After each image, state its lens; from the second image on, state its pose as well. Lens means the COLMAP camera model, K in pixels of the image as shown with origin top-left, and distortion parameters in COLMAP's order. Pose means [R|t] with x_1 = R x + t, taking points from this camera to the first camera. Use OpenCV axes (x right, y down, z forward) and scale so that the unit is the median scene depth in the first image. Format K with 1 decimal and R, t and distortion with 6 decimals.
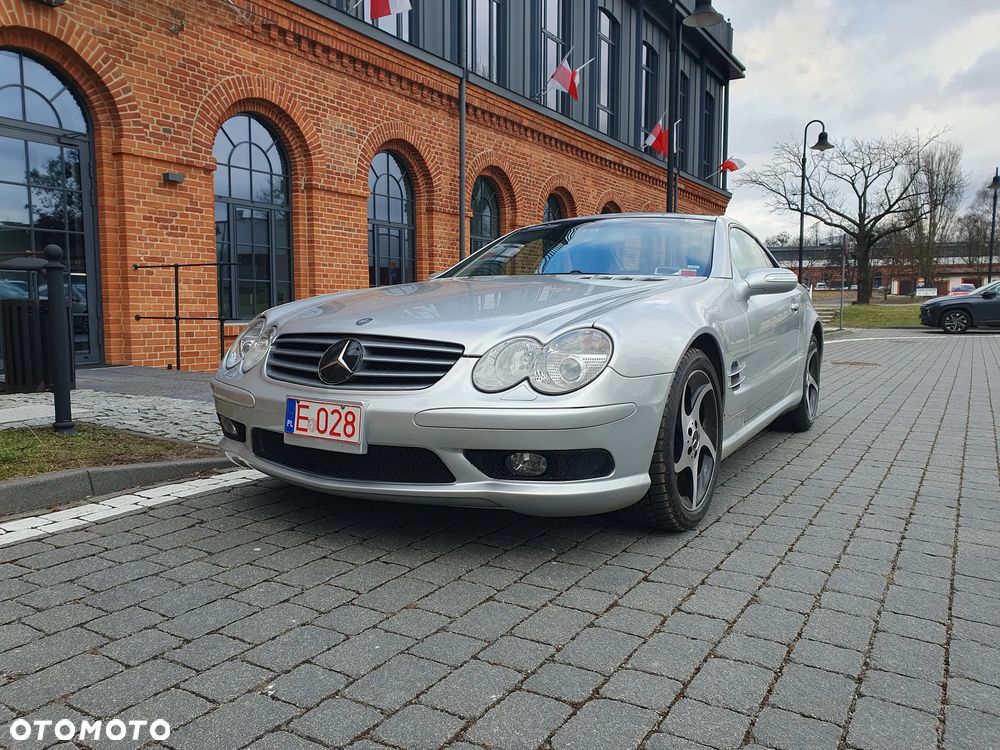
lens RADIAL K [[781.7, 0, 491.5], [0, 781.7, 387.1], [0, 0, 1]] dist [0.021640, -0.008304]
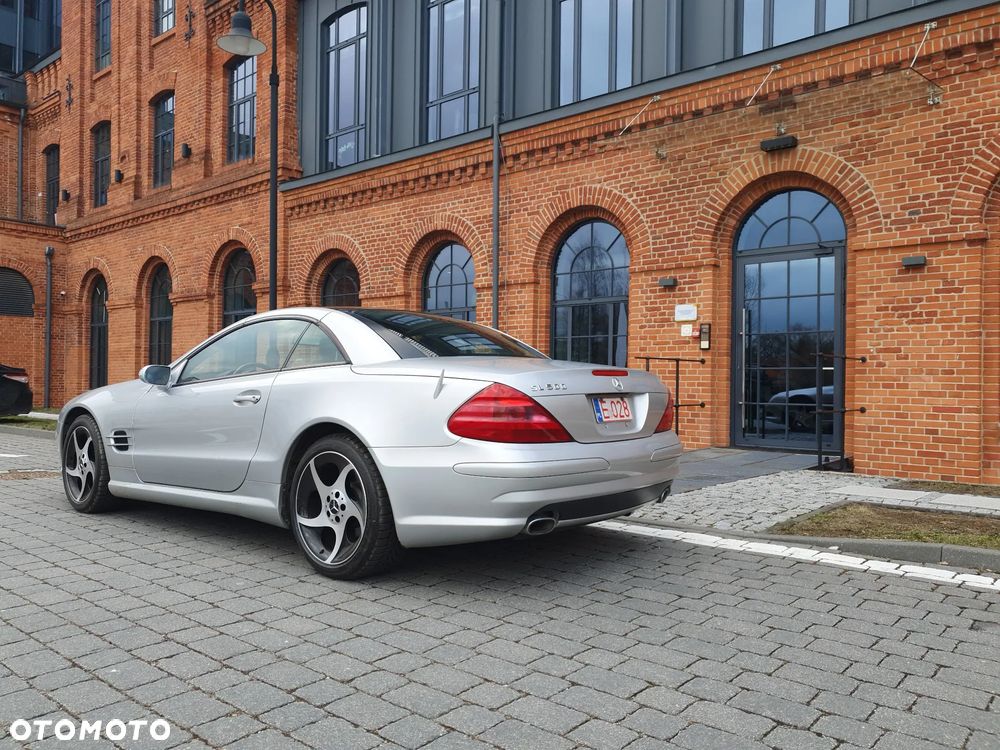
lens RADIAL K [[776.3, 0, 490.9], [0, 776.3, 380.5], [0, 0, 1]] dist [0.014602, 0.010691]
pose [[-0.165403, -0.010508, -0.986170, 0.461309], [-0.115403, 0.993280, 0.008772, -0.061941], [0.979451, 0.115258, -0.165505, 0.540448]]
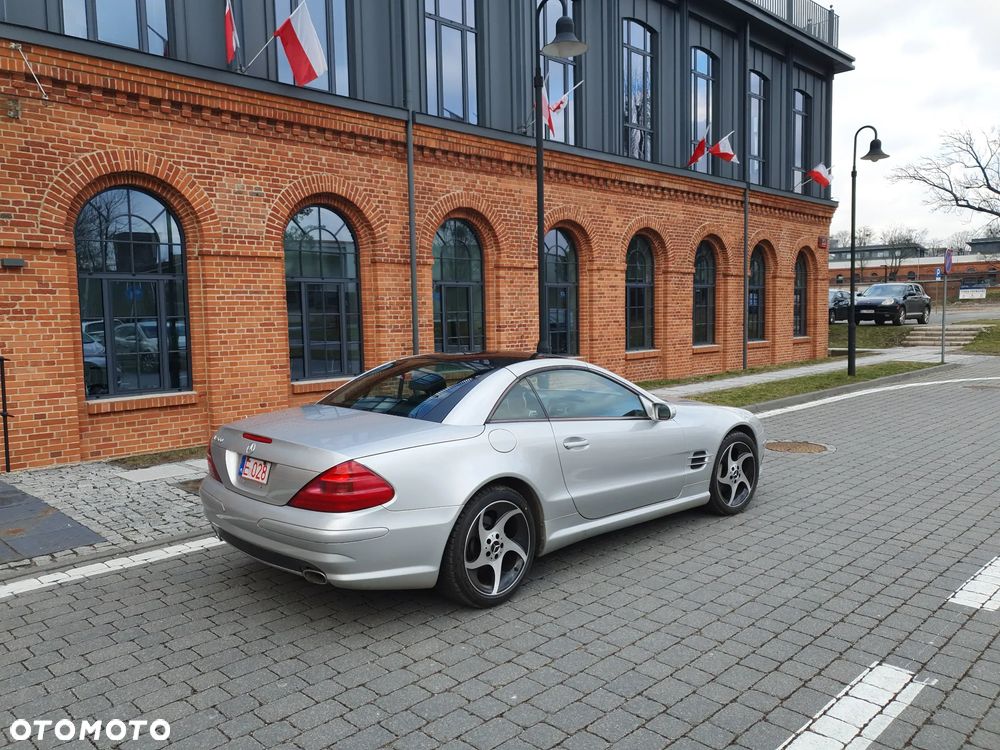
lens RADIAL K [[776.3, 0, 490.9], [0, 776.3, 380.5], [0, 0, 1]] dist [0.014602, 0.010691]
pose [[0.971893, -0.001102, -0.235420, 0.332311], [-0.002006, 0.999914, -0.012963, -0.083347], [0.235415, 0.013071, 0.971807, 0.142799]]
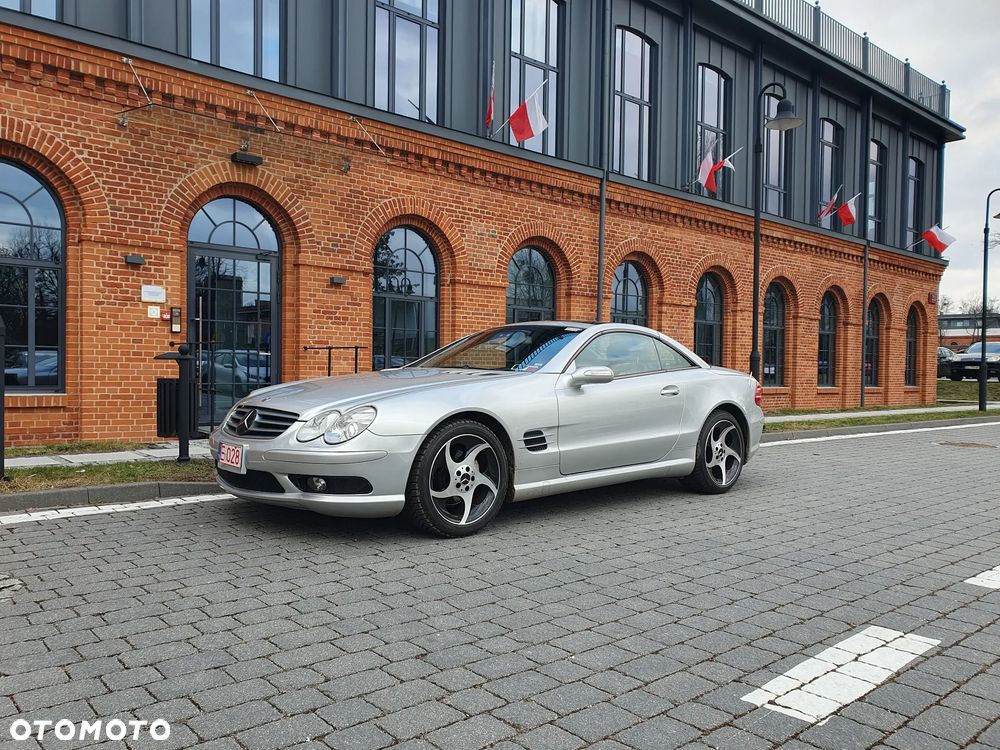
lens RADIAL K [[781.7, 0, 491.5], [0, 781.7, 387.1], [0, 0, 1]] dist [0.021640, -0.008304]
pose [[0.952703, 0.016908, -0.303434, 0.187498], [-0.042557, 0.996036, -0.078115, 0.000728], [0.300910, 0.087334, 0.949645, -0.112062]]
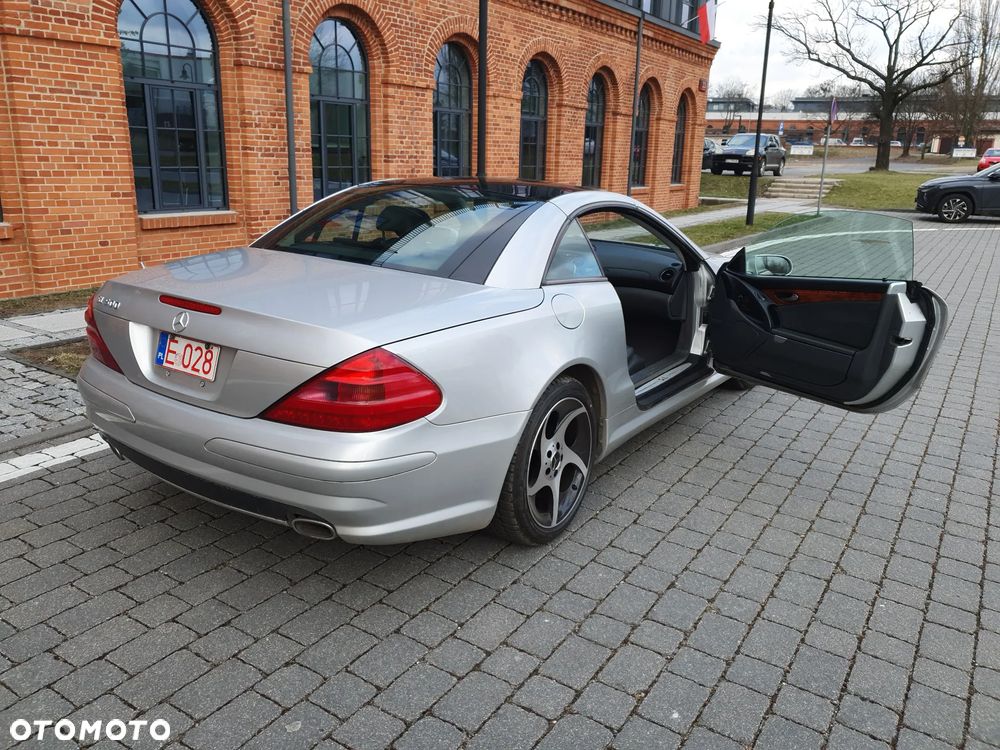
lens RADIAL K [[777.8, 0, 502.9], [0, 777.8, 363.0], [0, 0, 1]] dist [0.012202, 0.005275]
pose [[0.999437, 0.029100, -0.016724, 0.234866], [-0.026034, 0.986618, 0.160959, -0.082230], [0.021184, -0.160433, 0.986819, 0.251352]]
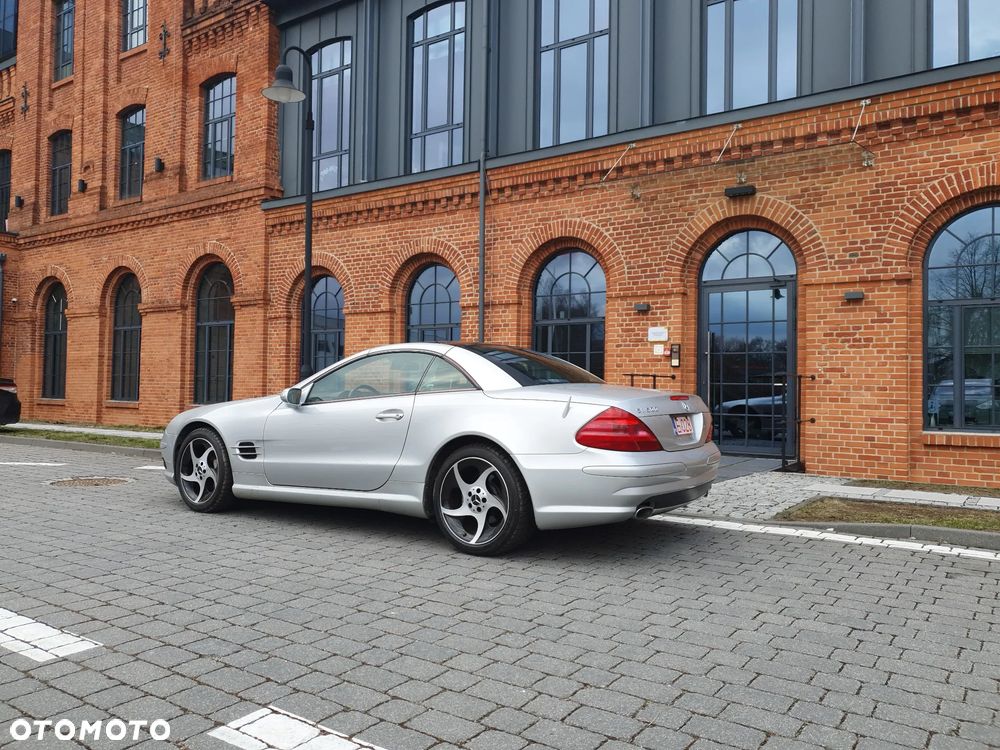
lens RADIAL K [[772.0, 0, 495.7], [0, 772.0, 367.2], [0, 0, 1]] dist [0.045953, -0.039186]
pose [[-0.061124, -0.035823, -0.997487, 0.565043], [-0.118932, 0.992497, -0.028356, -0.060530], [0.991019, 0.116900, -0.064926, 0.464049]]
